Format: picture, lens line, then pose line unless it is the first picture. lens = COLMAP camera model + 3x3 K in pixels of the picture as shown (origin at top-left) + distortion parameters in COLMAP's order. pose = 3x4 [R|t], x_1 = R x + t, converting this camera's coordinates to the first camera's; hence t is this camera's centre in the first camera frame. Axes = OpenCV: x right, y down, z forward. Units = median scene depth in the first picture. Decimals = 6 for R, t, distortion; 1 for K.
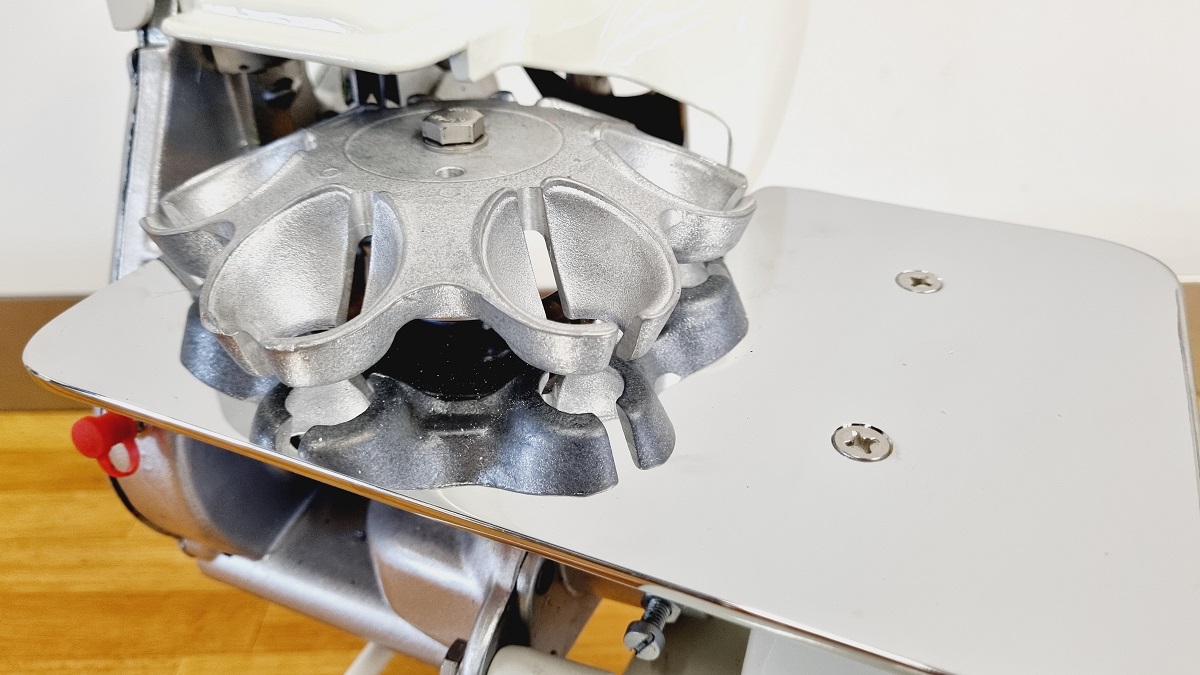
lens RADIAL K [[883.7, 0, 602.7], [0, 883.7, 310.3], [0, 0, 1]] dist [0.062617, -0.063714]
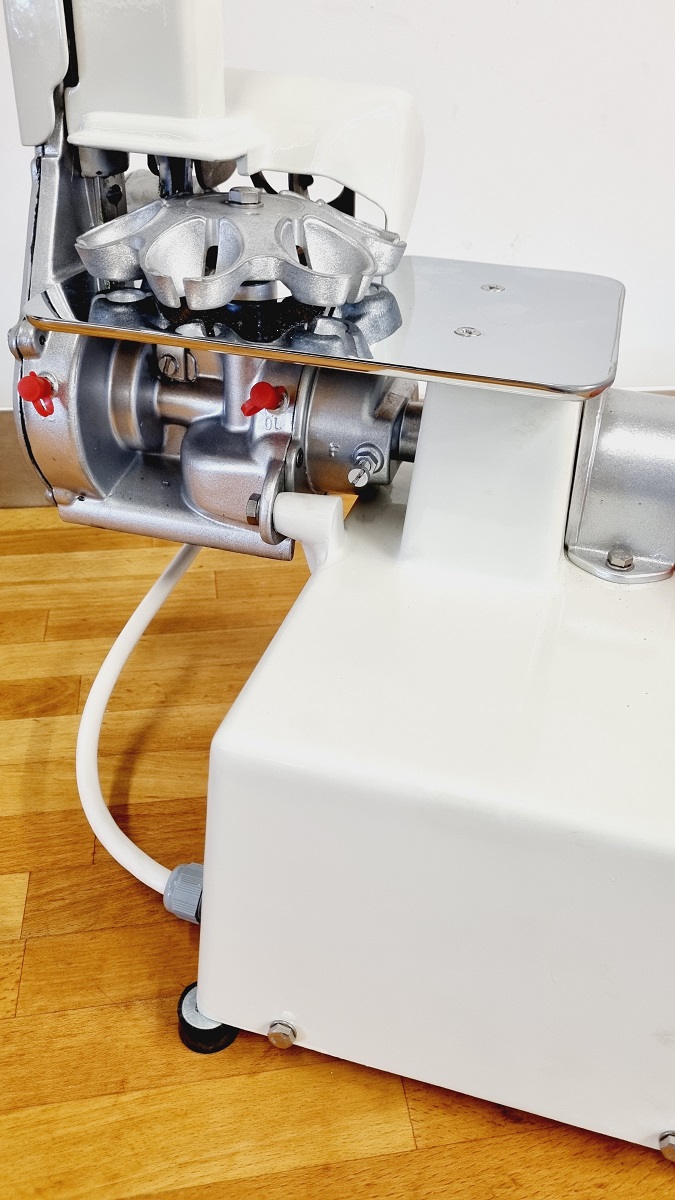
lens RADIAL K [[883.7, 0, 337.5], [0, 883.7, 600.0], [0, 0, 1]] dist [0.062617, -0.063714]
pose [[0.983463, -0.057662, 0.171687, -0.304927], [0.053443, 0.998147, 0.029101, 0.516774], [-0.173047, -0.019444, 0.984722, -0.764807]]
